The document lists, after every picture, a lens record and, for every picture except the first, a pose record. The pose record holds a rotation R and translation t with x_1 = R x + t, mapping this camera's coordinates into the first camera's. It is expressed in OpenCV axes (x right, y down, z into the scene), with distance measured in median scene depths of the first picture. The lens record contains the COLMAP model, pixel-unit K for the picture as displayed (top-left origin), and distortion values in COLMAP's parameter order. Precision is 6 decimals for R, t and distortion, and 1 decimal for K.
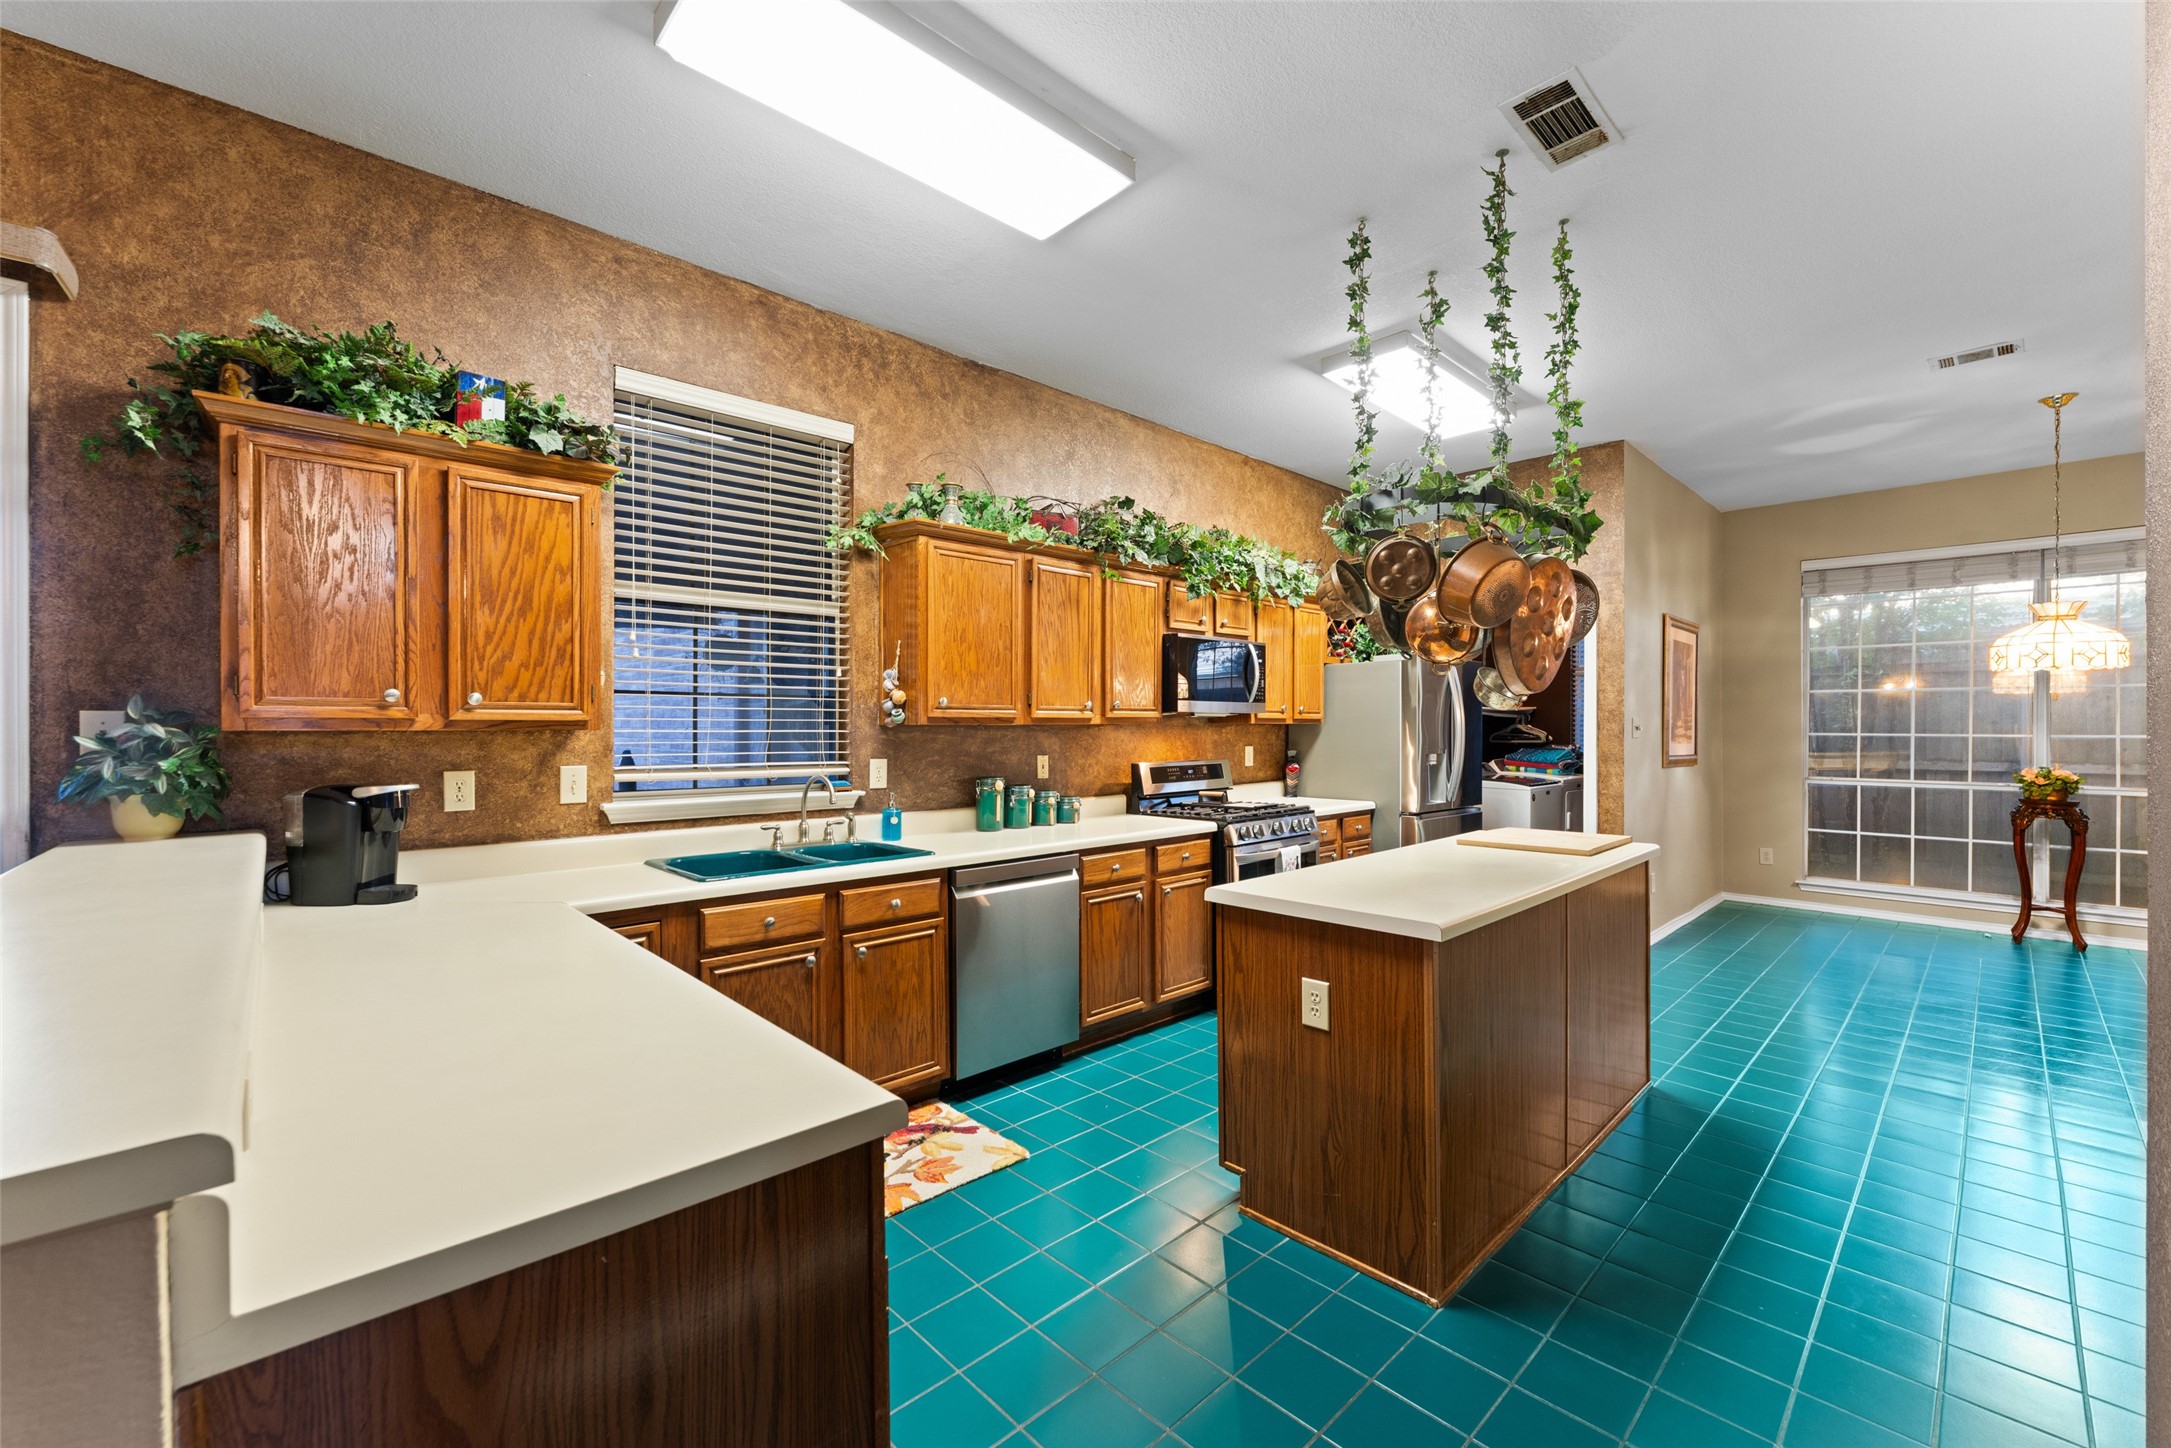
lens RADIAL K [[869.3, 0, 1088.0], [0, 869.3, 733.7], [0, 0, 1]] dist [0.000733, -0.000157]
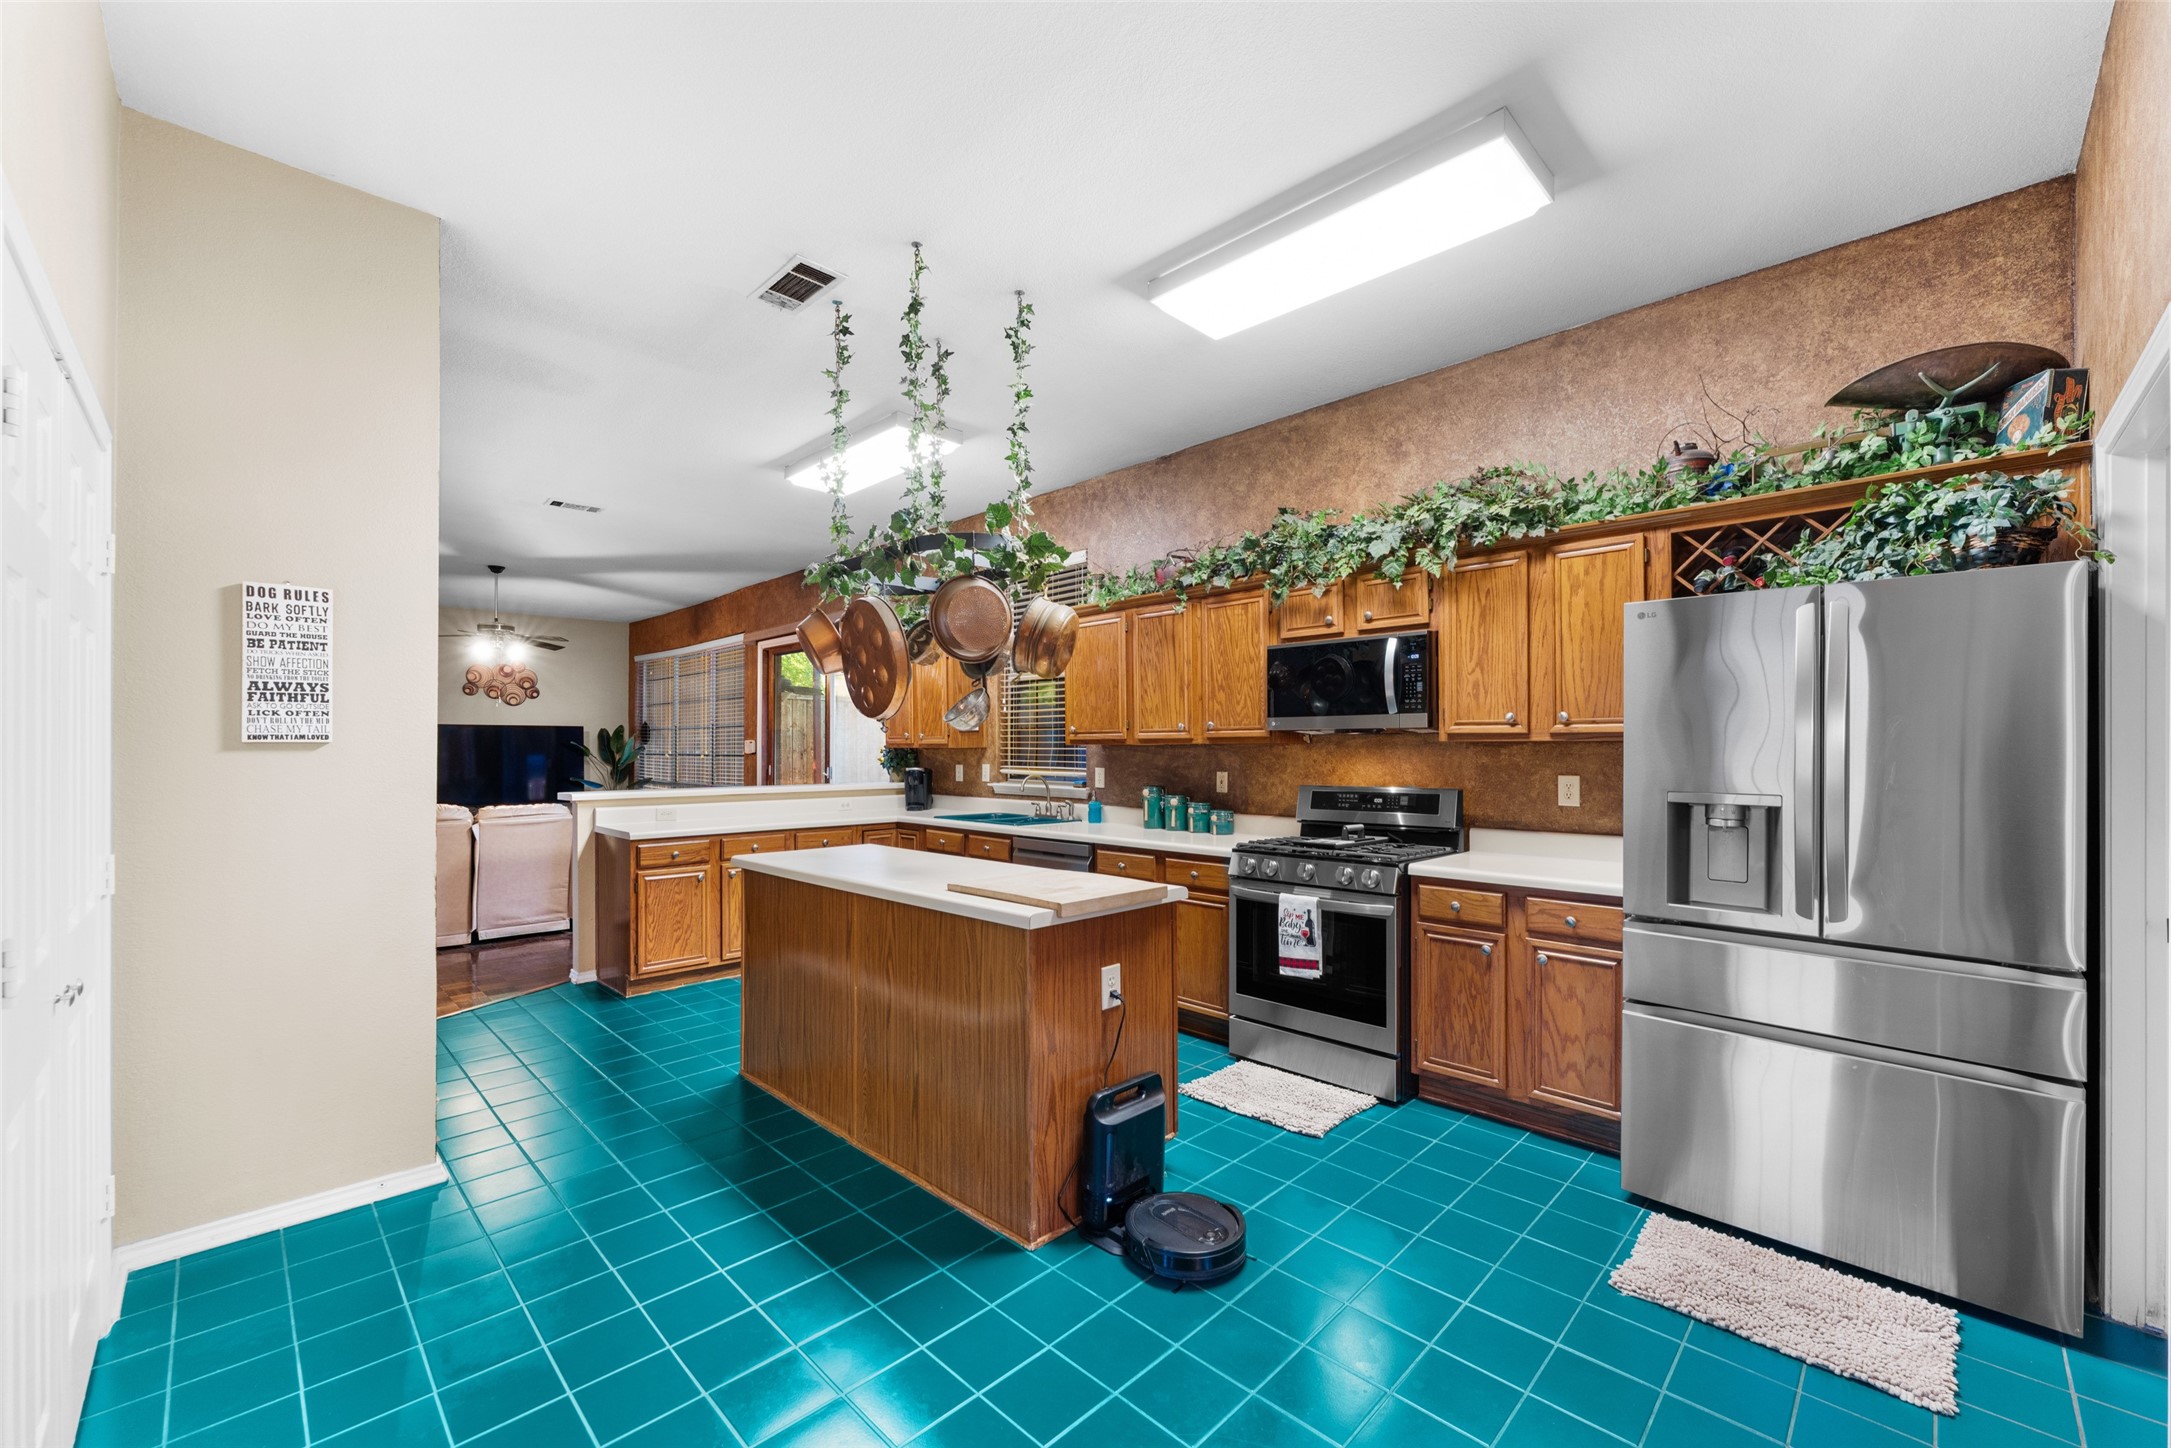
lens RADIAL K [[869.3, 0, 1084.2], [0, 869.3, 737.5], [0, 0, 1]] dist [0.000733, -0.000157]
pose [[0.039914, -0.002662, -0.999200, 1.149845], [0.003924, 0.999989, -0.002507, -0.017622], [0.999195, -0.003821, 0.039924, 0.852726]]
